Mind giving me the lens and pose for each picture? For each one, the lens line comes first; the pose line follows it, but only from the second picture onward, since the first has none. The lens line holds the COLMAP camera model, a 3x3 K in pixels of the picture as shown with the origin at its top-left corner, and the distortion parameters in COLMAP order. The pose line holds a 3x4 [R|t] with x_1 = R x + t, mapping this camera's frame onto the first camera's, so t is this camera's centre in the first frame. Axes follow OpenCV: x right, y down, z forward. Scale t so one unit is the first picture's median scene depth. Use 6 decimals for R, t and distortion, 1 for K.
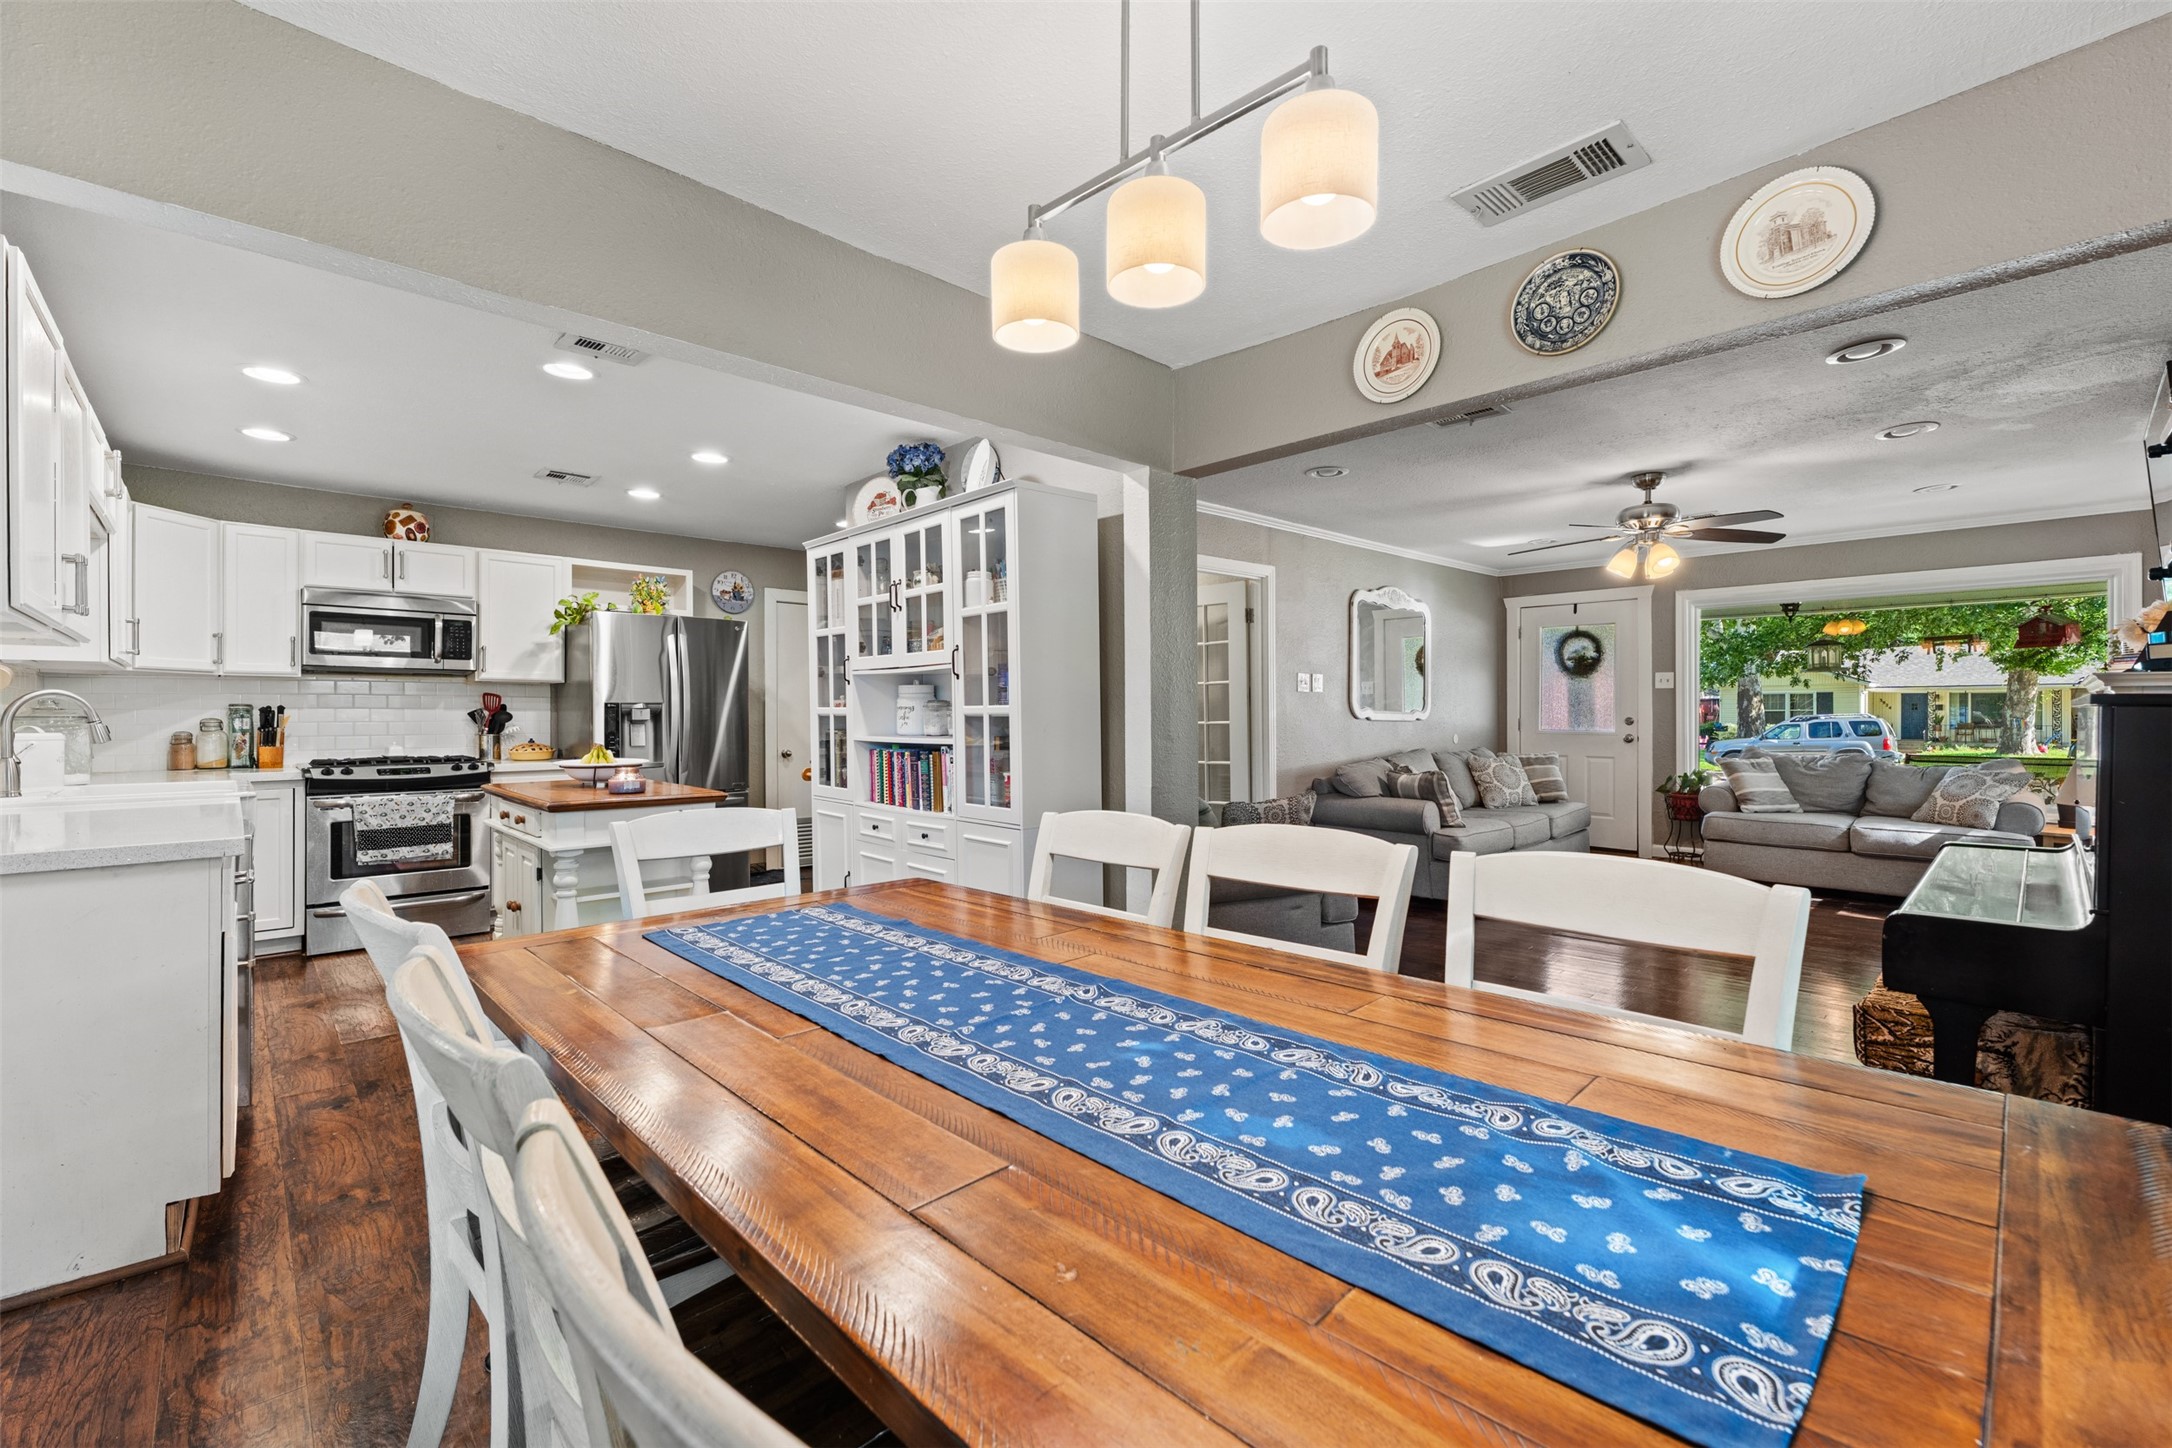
lens RADIAL K [[908.0, 0, 1093.0], [0, 908.0, 716.7], [0, 0, 1]] dist [-0.009917, 0.000001]
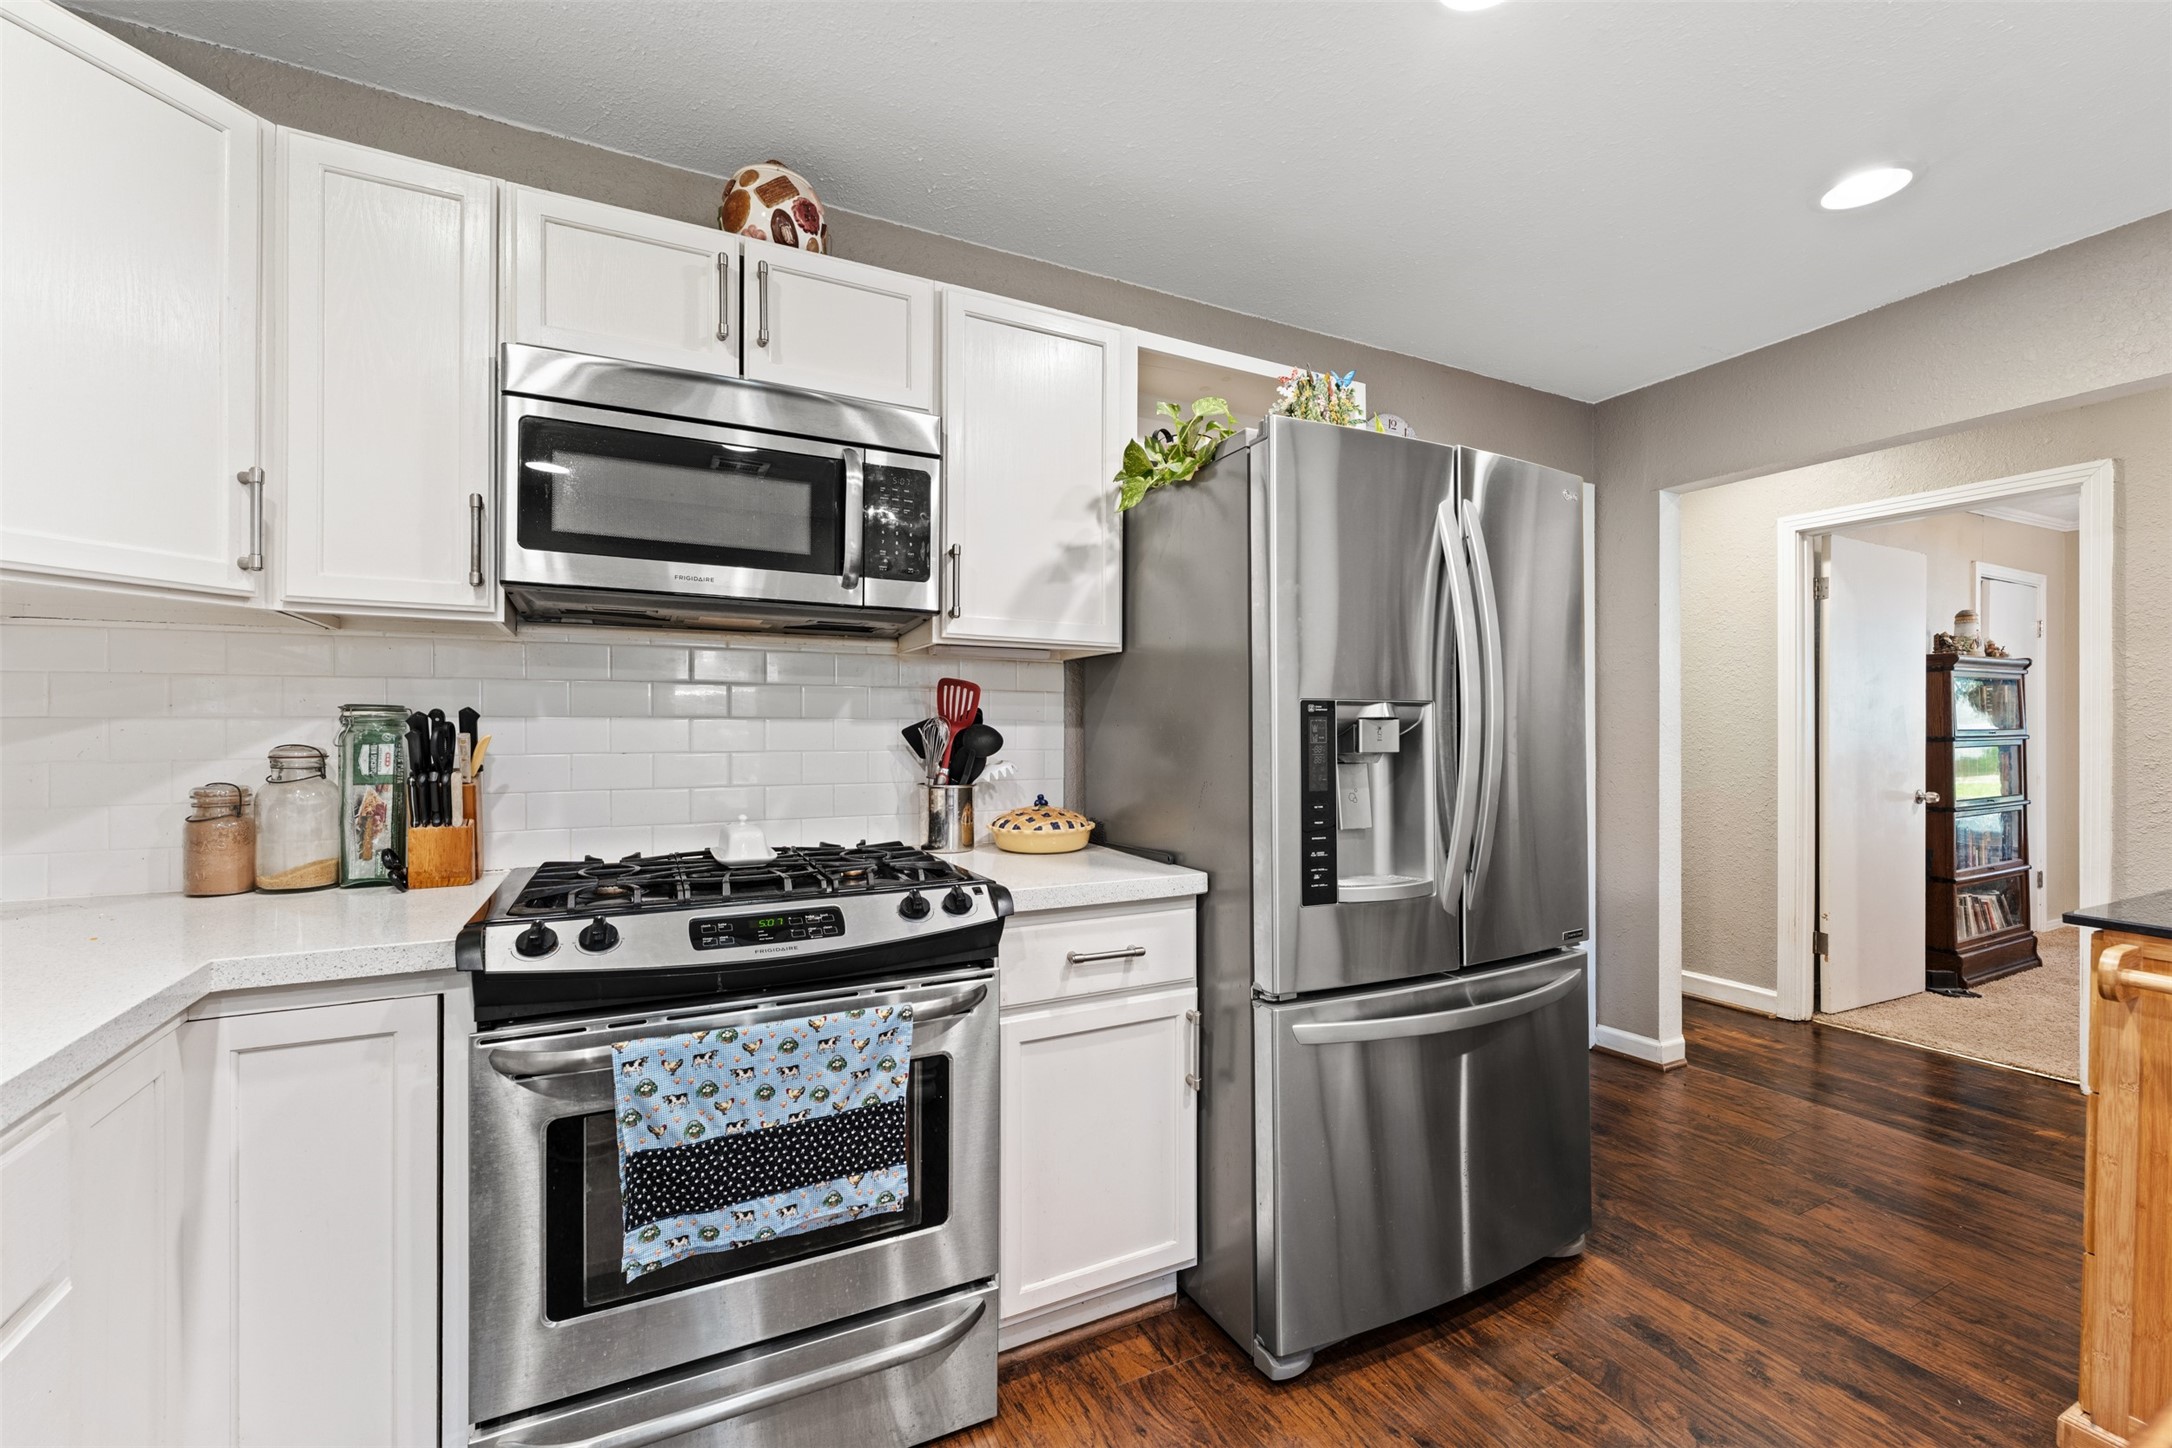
lens RADIAL K [[871.5, 0, 1077.9], [0, 871.5, 723.5], [0, 0, 1]] dist [-0.001999, -0.000190]
pose [[0.958114, 0.002035, -0.286381, -0.564449], [-0.003916, 0.999974, -0.005995, -0.005447], [0.286362, 0.006865, 0.958097, 0.728801]]
